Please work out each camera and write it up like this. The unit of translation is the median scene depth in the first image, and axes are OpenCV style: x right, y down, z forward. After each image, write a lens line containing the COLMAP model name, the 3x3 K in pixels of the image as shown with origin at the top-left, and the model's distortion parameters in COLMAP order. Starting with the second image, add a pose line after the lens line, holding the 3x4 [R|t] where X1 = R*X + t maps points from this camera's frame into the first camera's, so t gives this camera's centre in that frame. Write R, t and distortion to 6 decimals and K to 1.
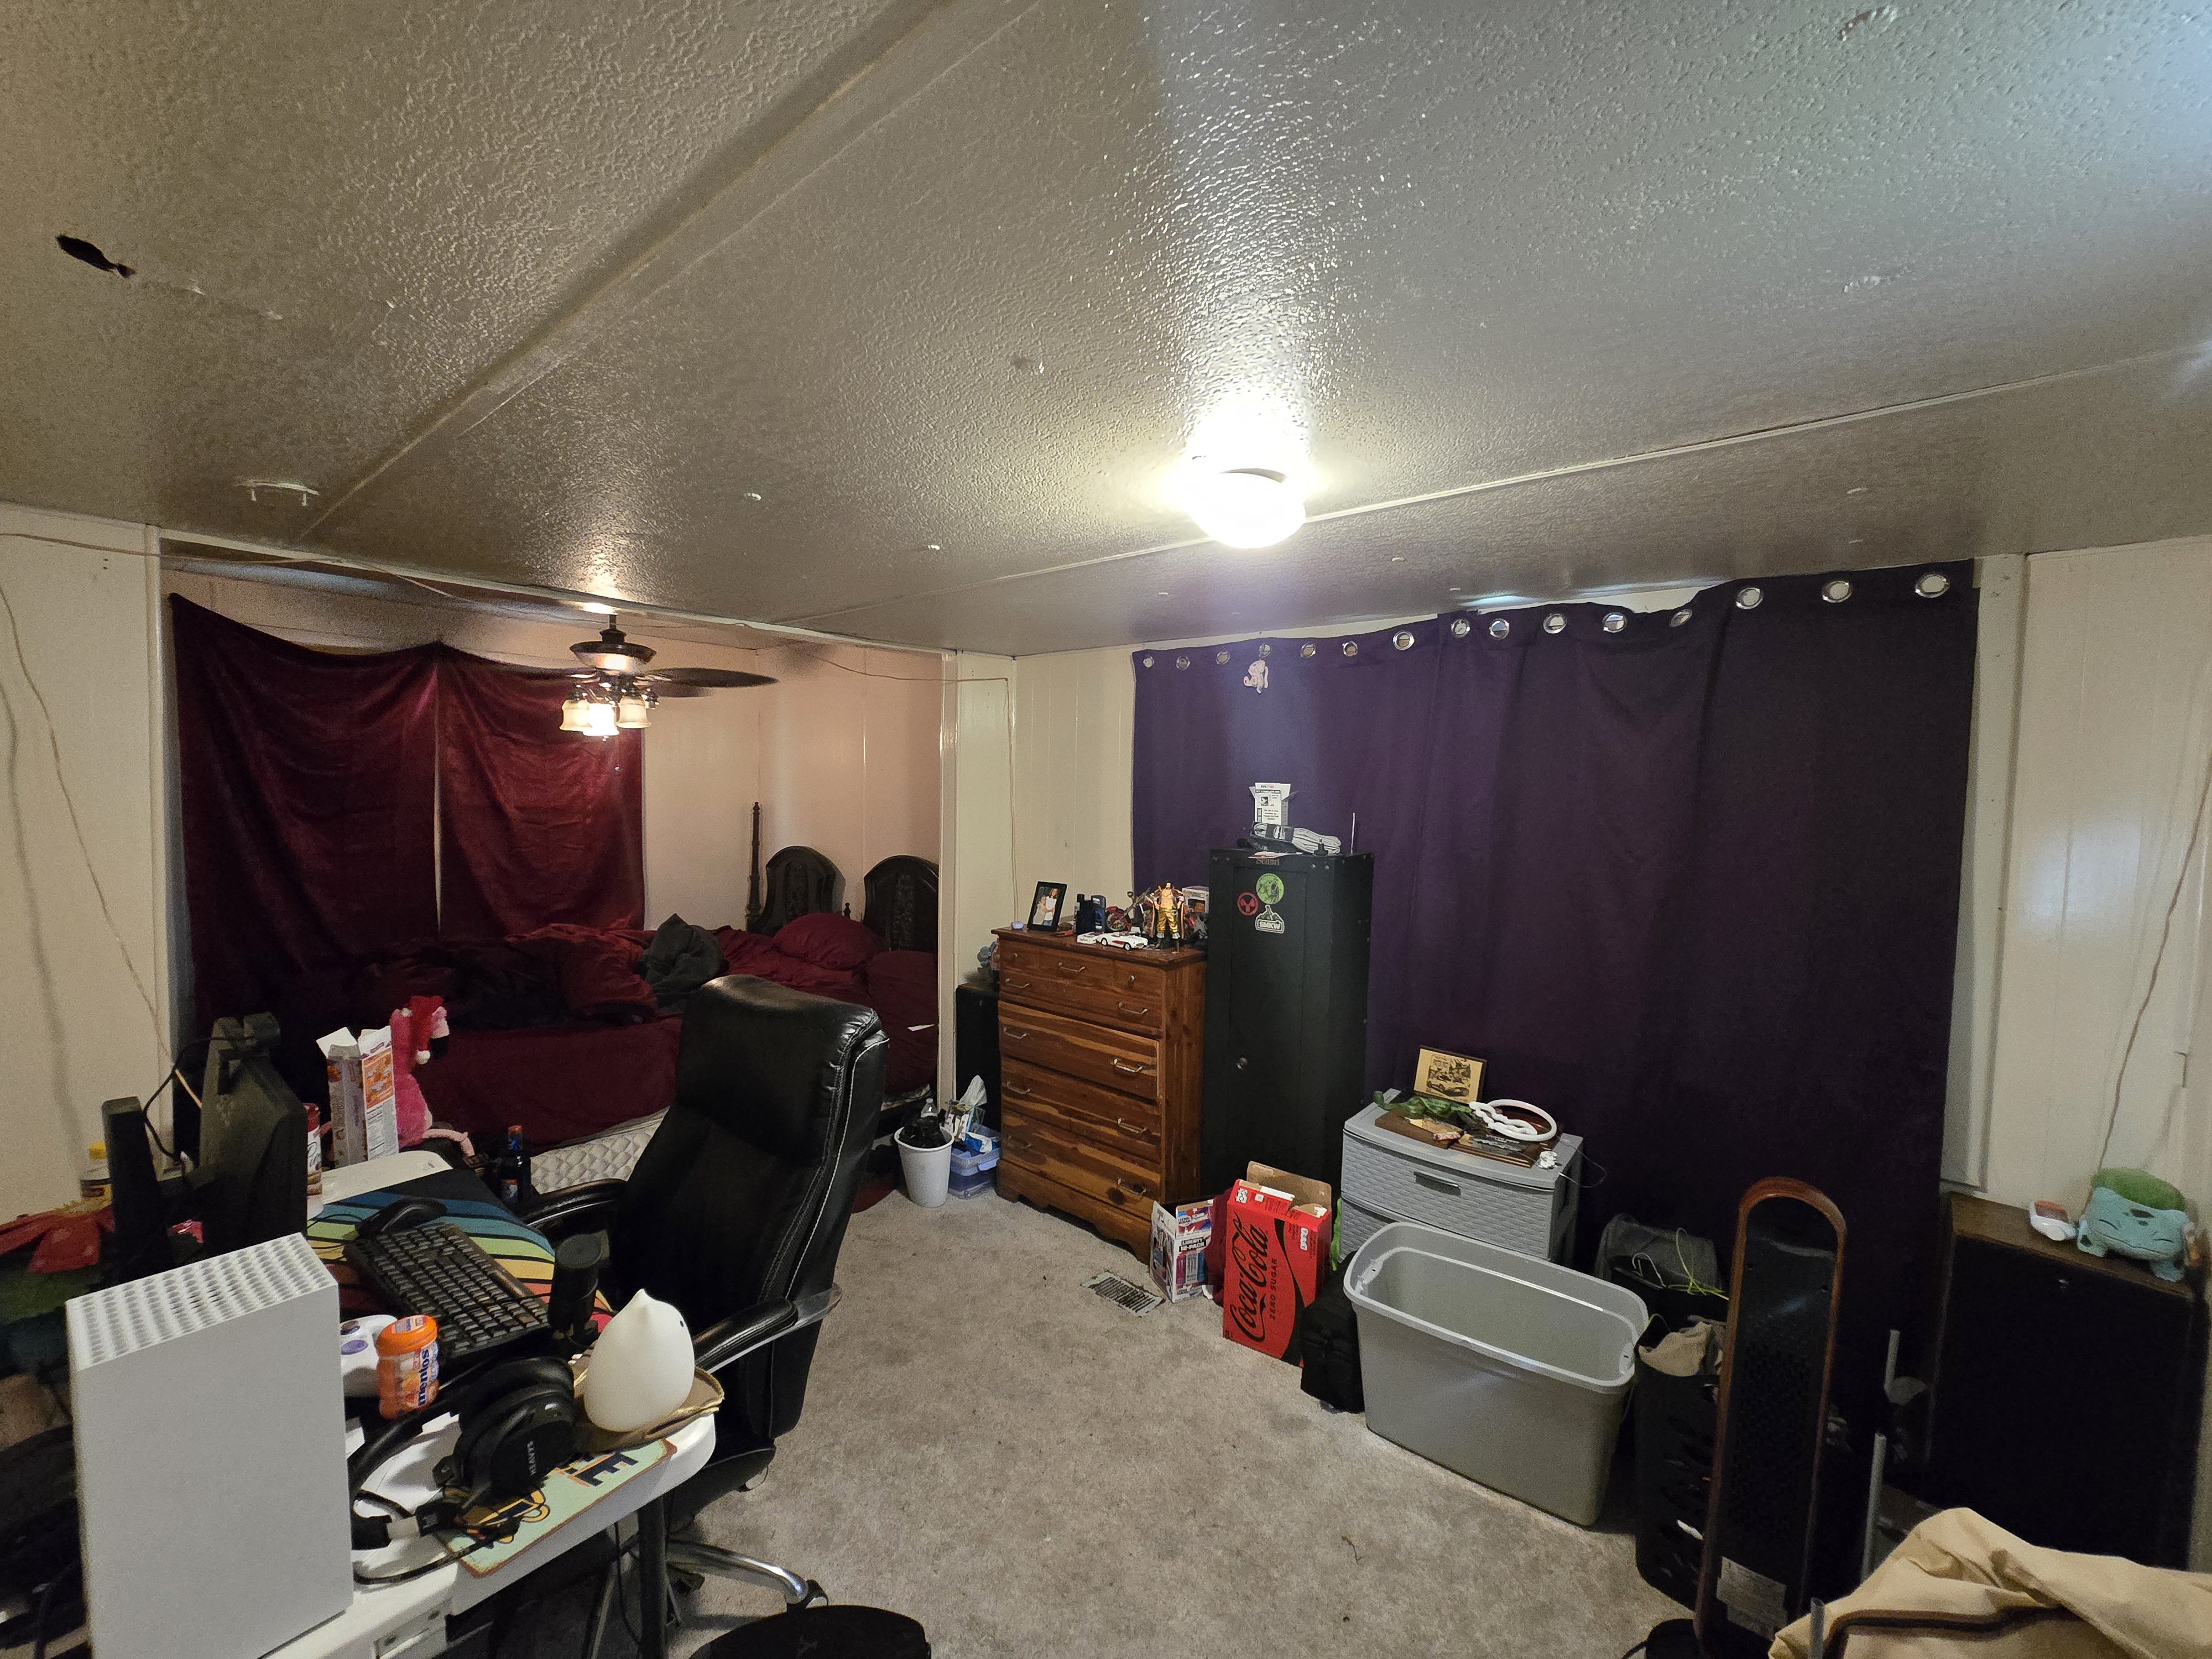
lens RADIAL K [[899.7, 0, 1120.8], [0, 899.7, 832.3], [0, 0, 1]] dist [0.001723, 0.000532]
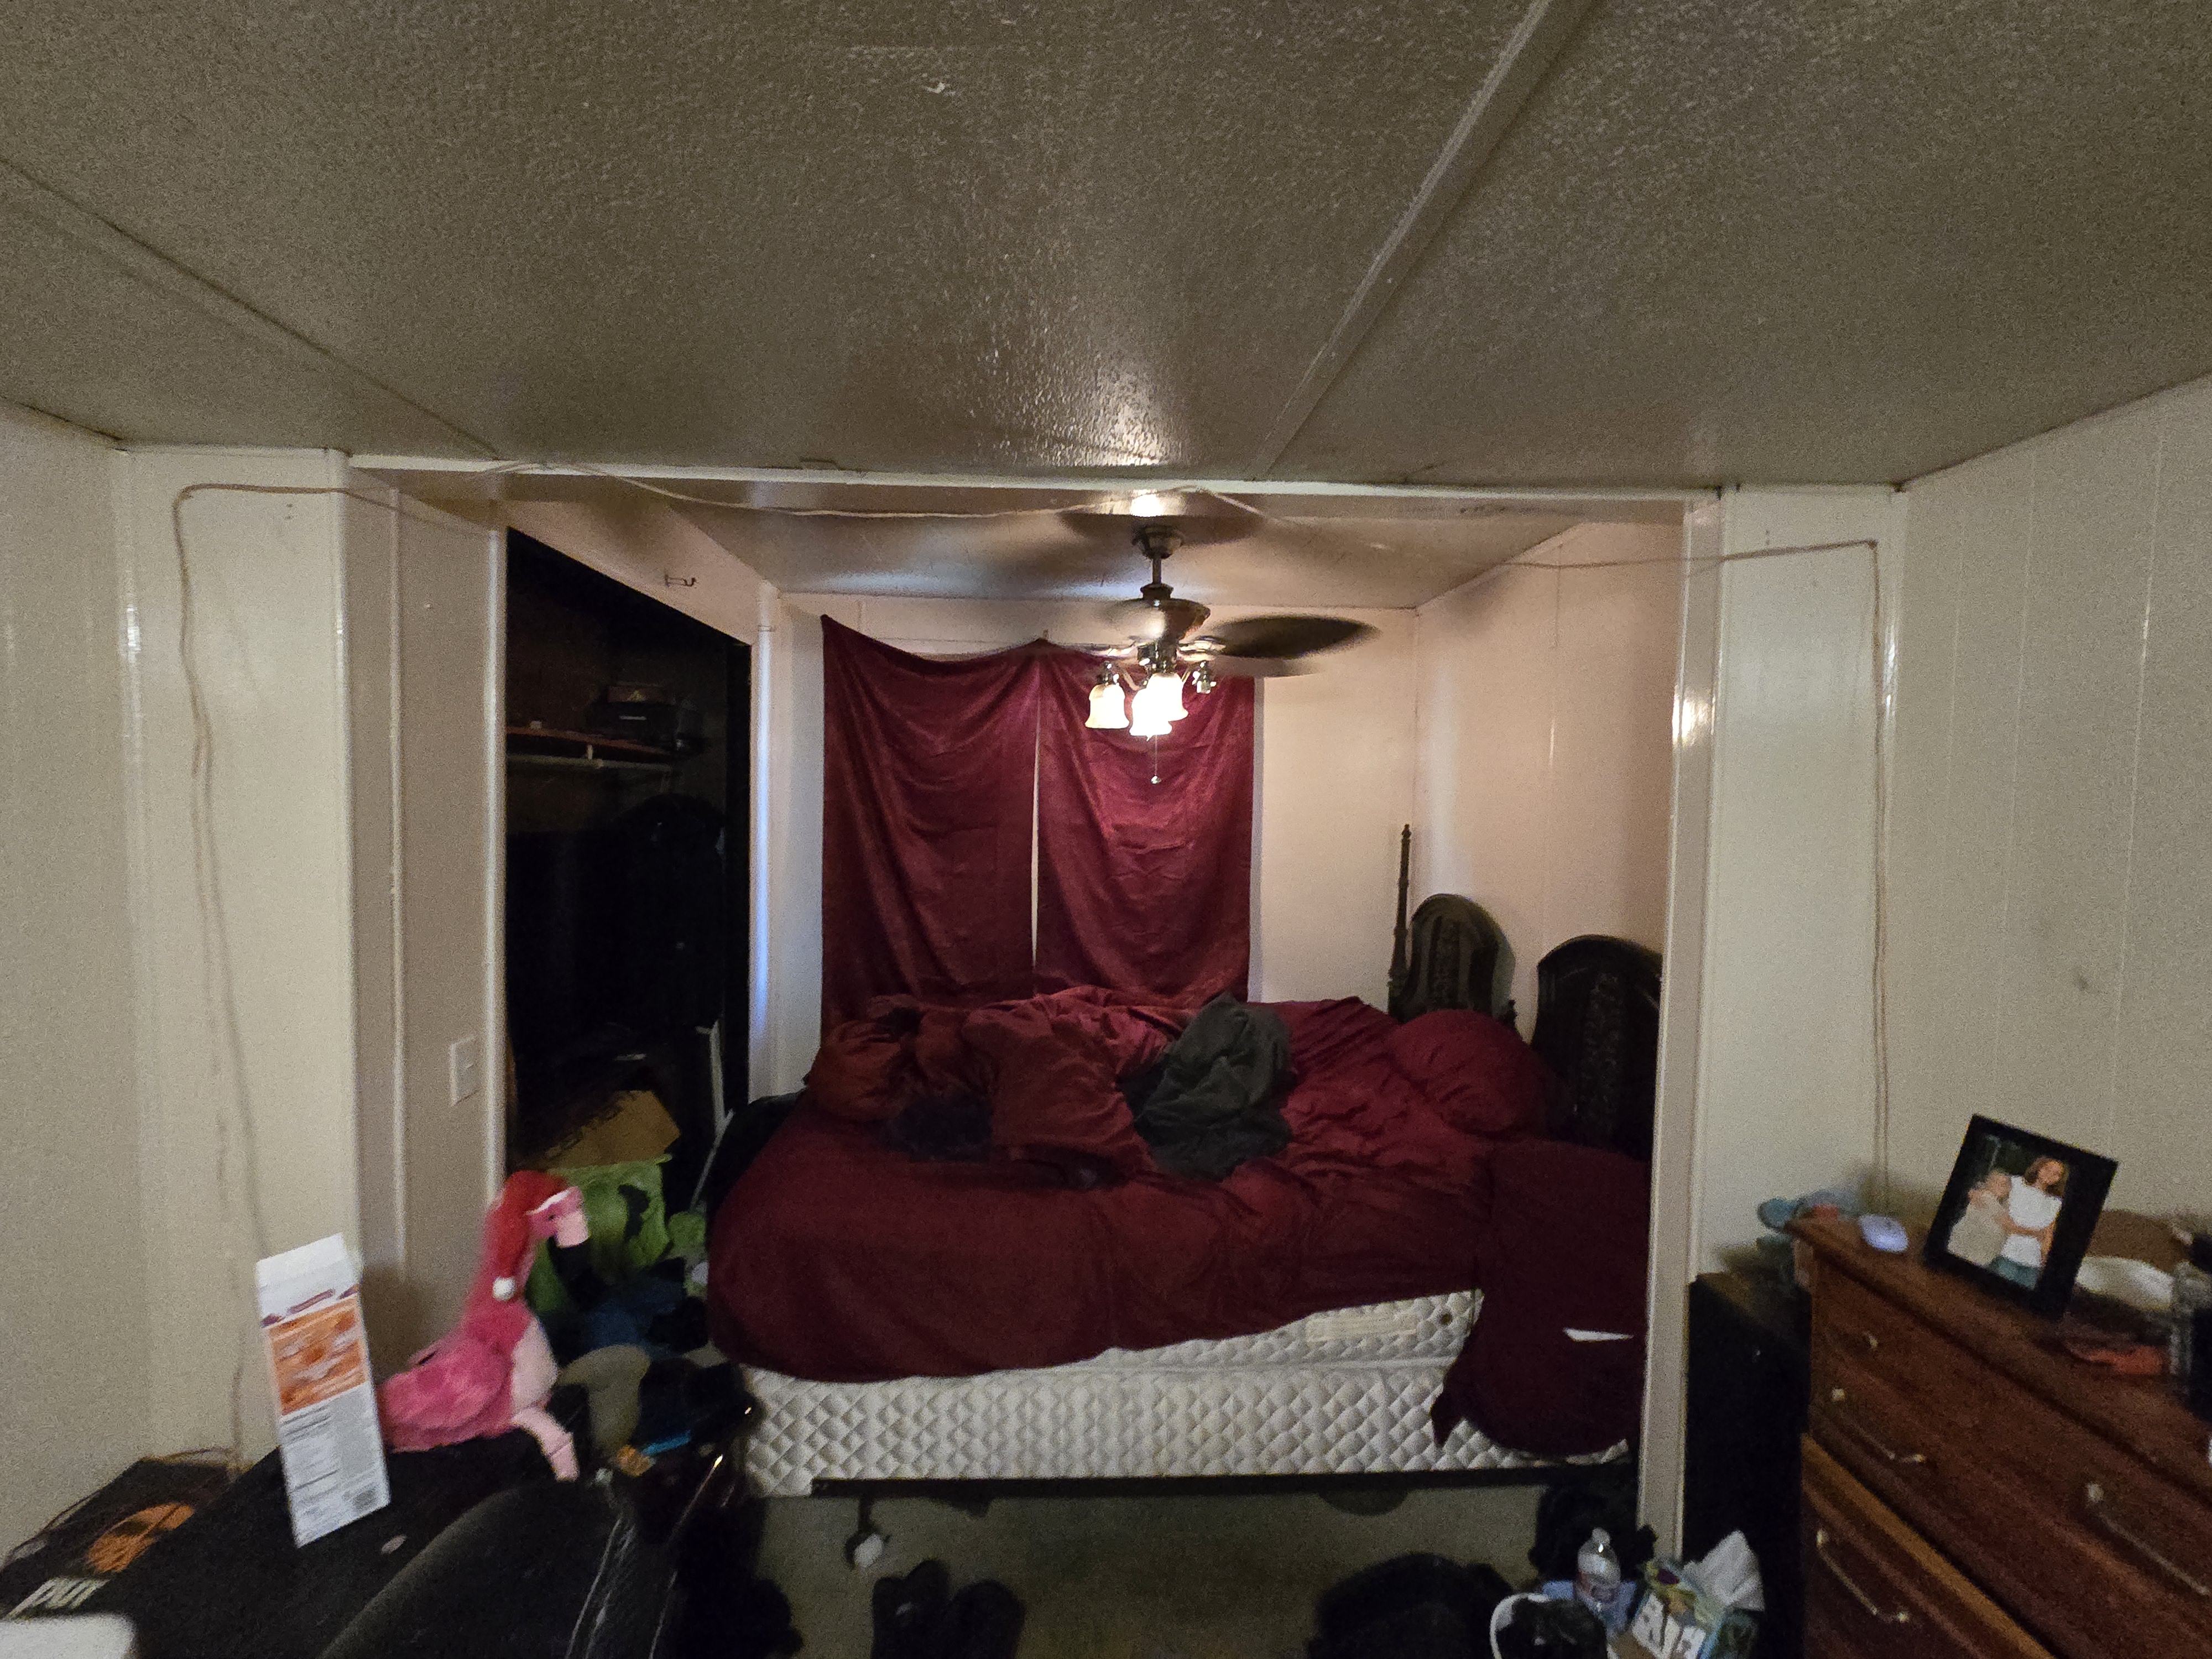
lens RADIAL K [[899.7, 0, 1120.8], [0, 899.7, 832.3], [0, 0, 1]] dist [0.001723, 0.000532]
pose [[0.679471, 0.026633, -0.733219, -0.058299], [-0.036512, 0.999330, 0.002463, -0.029147], [0.732793, 0.025098, 0.679988, 0.498172]]
